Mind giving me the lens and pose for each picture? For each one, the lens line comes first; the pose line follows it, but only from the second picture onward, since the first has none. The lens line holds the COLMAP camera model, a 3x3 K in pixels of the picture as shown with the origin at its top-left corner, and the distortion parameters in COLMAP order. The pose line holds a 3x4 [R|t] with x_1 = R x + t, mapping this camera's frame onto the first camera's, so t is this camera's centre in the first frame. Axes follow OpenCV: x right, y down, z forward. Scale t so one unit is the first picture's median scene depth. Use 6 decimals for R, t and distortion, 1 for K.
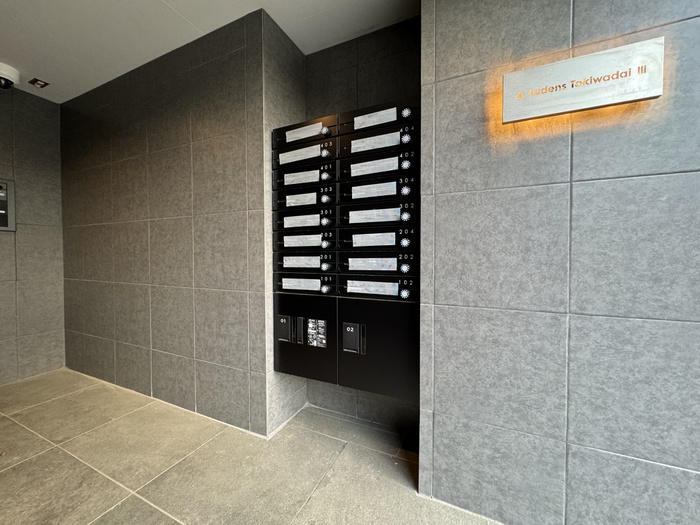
lens RADIAL K [[281.3, 0, 350.0], [0, 281.3, 262.5], [0, 0, 1]] dist [-0.001897, 0.000033]
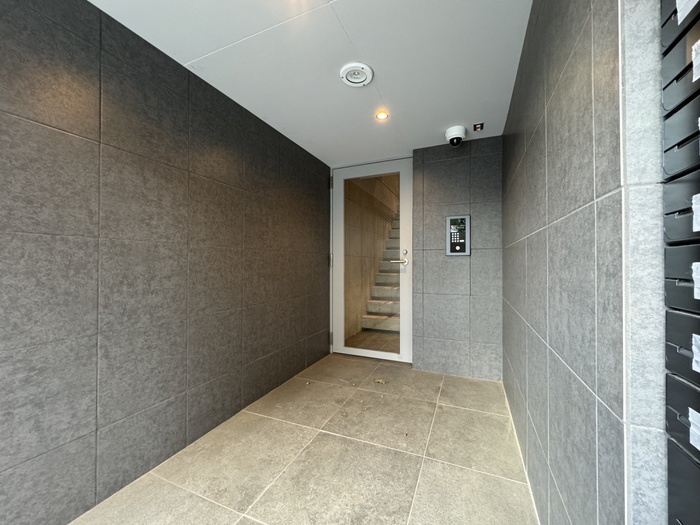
lens RADIAL K [[281.3, 0, 350.0], [0, 281.3, 262.5], [0, 0, 1]] dist [-0.001897, 0.000033]
pose [[0.027430, -0.007008, -0.999599, 0.030590], [-0.028157, 0.999573, -0.007781, -0.060335], [0.999227, 0.028359, 0.027221, 0.480449]]
